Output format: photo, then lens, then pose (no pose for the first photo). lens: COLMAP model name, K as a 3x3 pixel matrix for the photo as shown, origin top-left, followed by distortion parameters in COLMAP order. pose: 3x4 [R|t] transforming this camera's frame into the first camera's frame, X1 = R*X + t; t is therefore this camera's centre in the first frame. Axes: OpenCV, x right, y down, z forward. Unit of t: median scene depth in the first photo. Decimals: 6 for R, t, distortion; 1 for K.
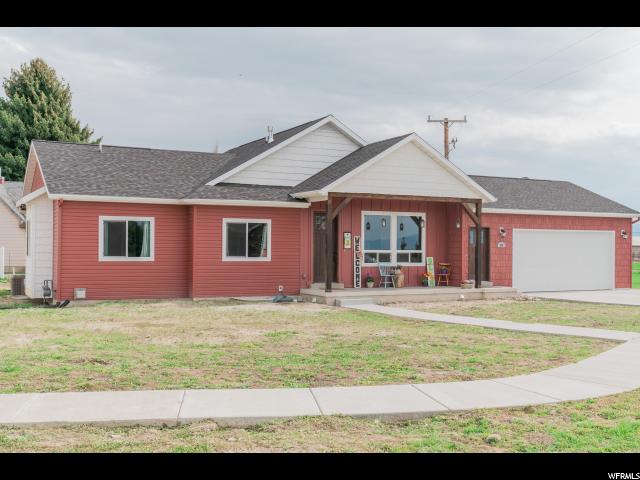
lens RADIAL K [[694.3, 0, 320.0], [0, 694.3, 240.0], [0, 0, 1]] dist [0.013747, 0.007303]
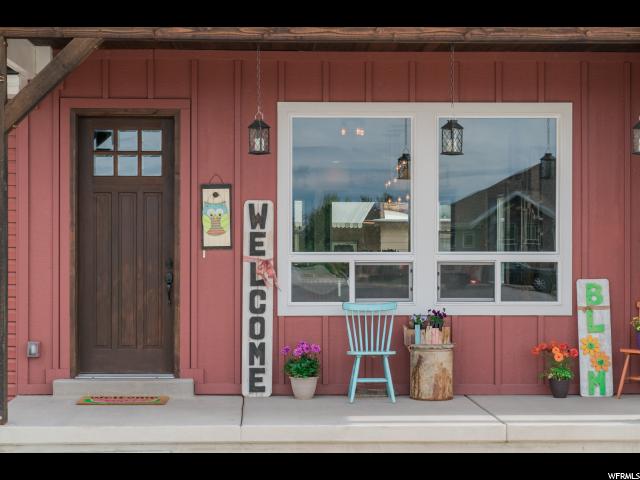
lens RADIAL K [[1288.6, 0, 320.0], [0, 1288.6, 240.0], [0, 0, 1]] dist [0.018854, 0.054986]
pose [[0.901669, -0.010079, -0.432309, 0.282233], [0.010973, 0.999940, -0.000426, 0.010023], [0.432287, -0.004359, 0.901725, 0.560146]]
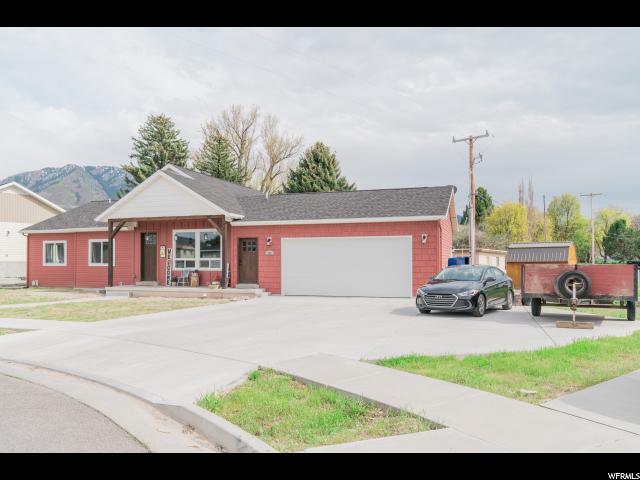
lens RADIAL K [[481.9, 0, 320.0], [0, 481.9, 240.0], [0, 0, 1]] dist [-0.003263, -0.000871]
pose [[0.697425, -0.037192, -0.715692, 0.937872], [0.015008, 0.999191, -0.037300, 0.017963], [0.716501, 0.015273, 0.697419, 0.536732]]
